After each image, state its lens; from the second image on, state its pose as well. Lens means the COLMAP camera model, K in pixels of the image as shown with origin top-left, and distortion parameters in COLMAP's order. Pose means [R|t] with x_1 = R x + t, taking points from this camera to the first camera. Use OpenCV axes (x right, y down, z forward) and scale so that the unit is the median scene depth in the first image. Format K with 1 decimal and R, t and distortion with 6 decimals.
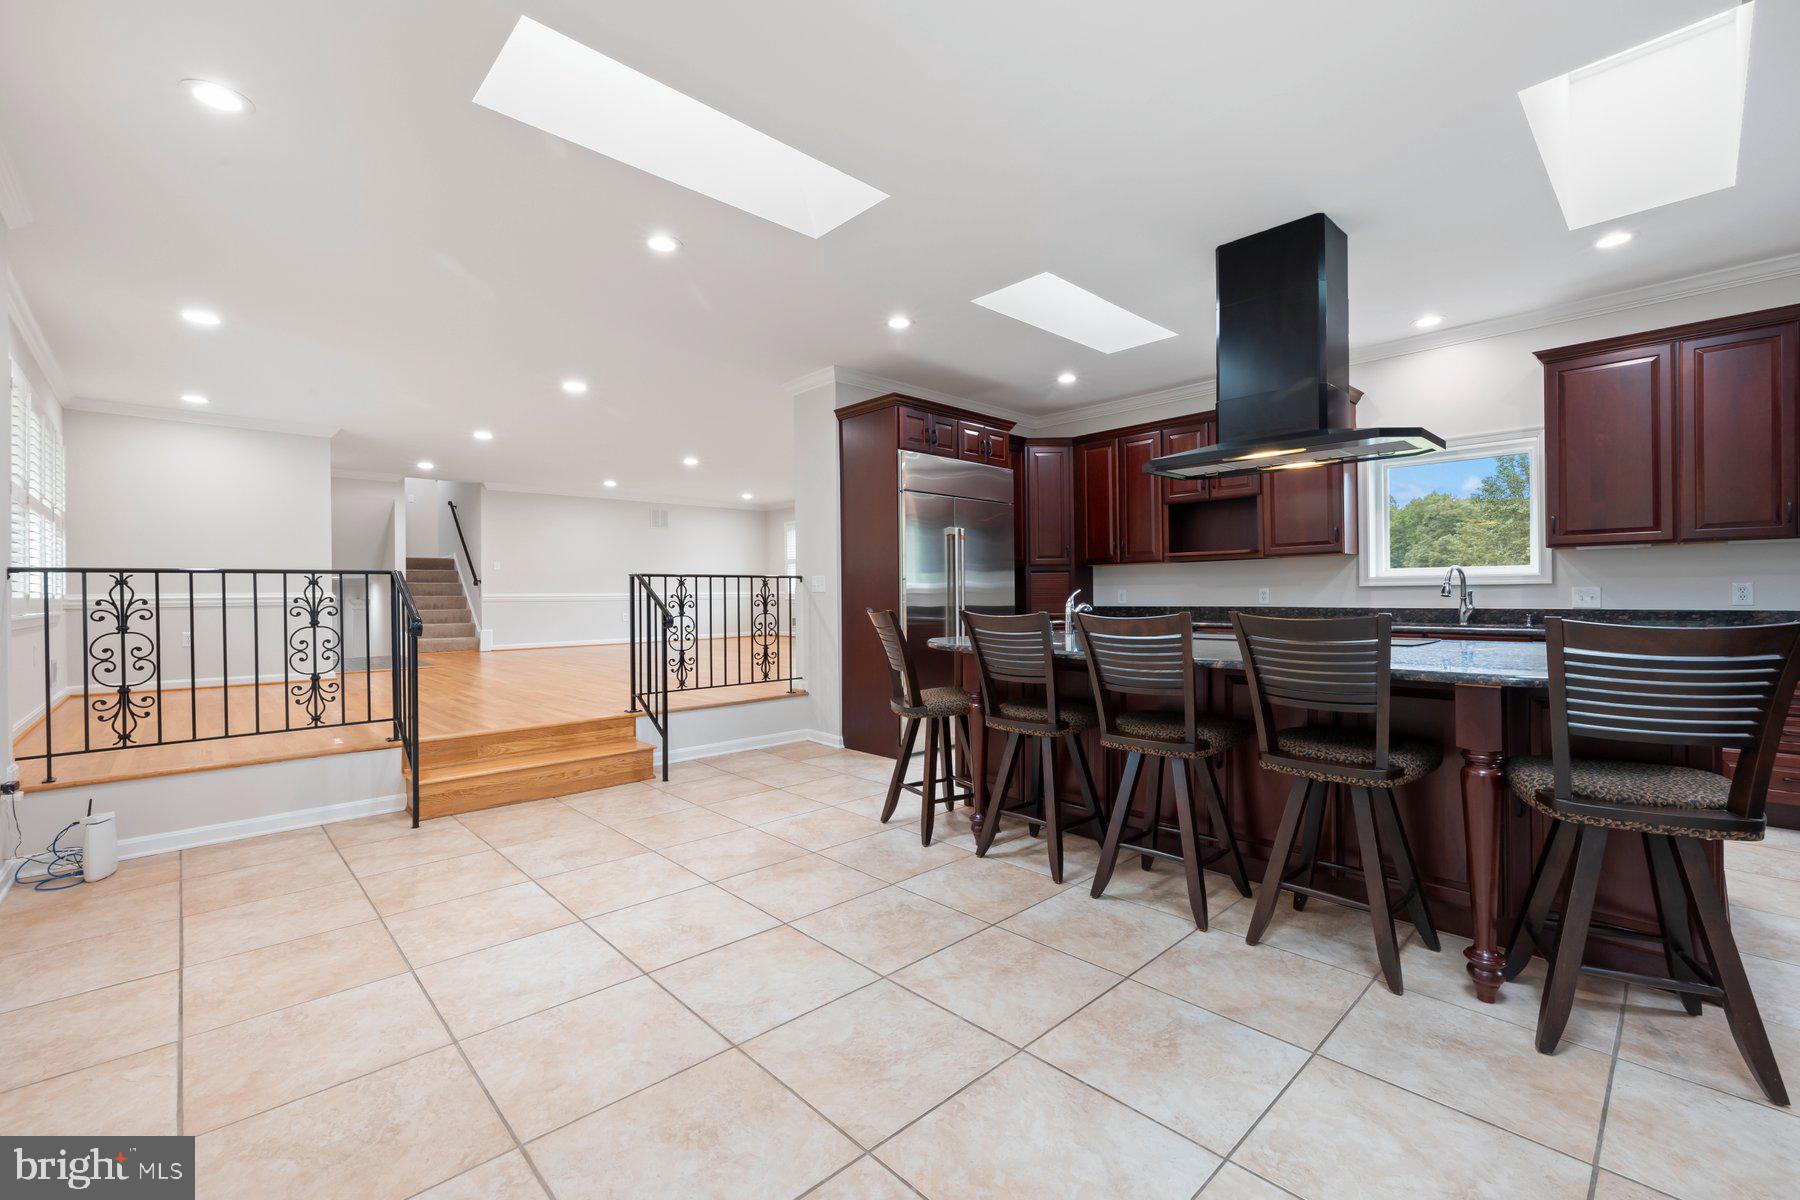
lens RADIAL K [[755.8, 0, 891.2], [0, 755.8, 595.3], [0, 0, 1]] dist [0.000242, -0.000199]
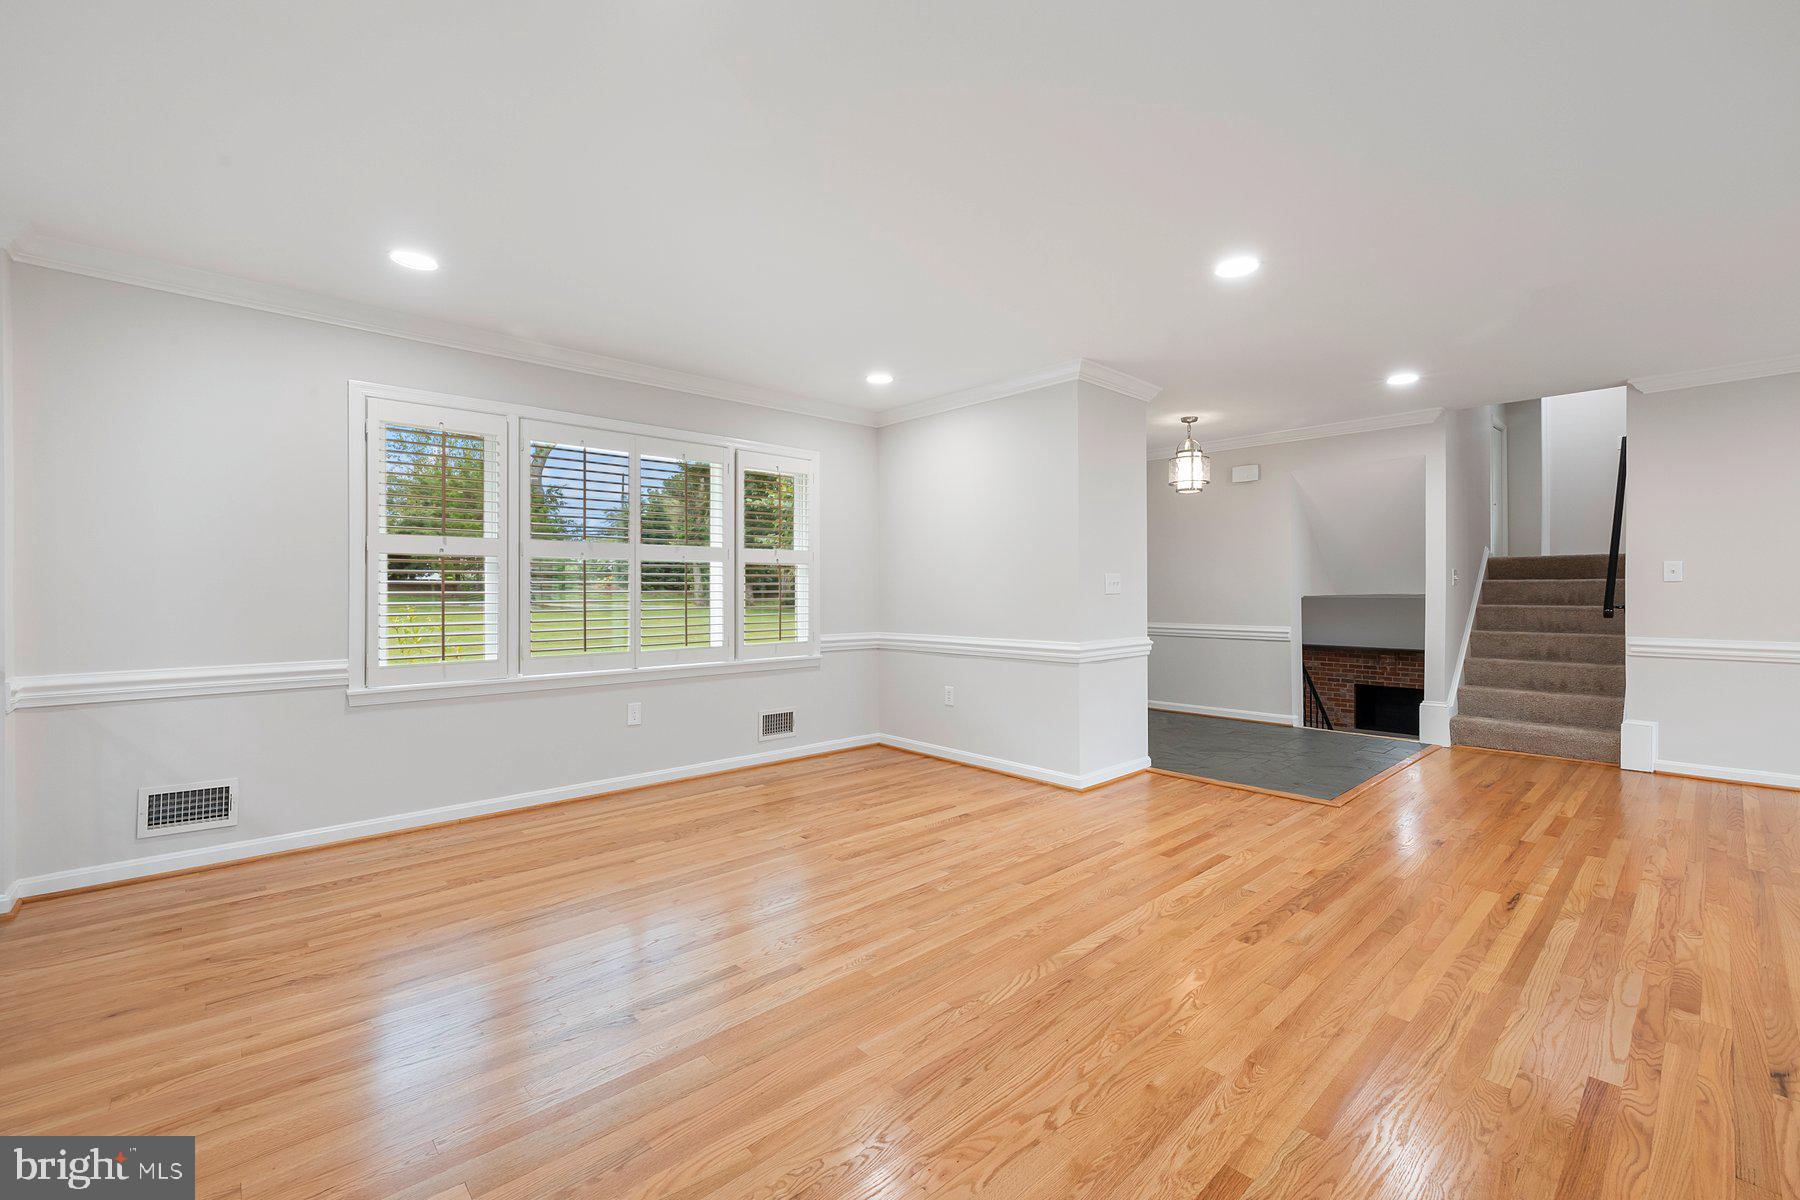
lens RADIAL K [[755.8, 0, 891.2], [0, 755.8, 595.3], [0, 0, 1]] dist [0.000242, -0.000199]
pose [[-0.010447, 0.016736, -0.999805, -0.104461], [0.001269, 0.999859, 0.016724, -0.033334], [0.999945, -0.001094, -0.010466, 0.577662]]
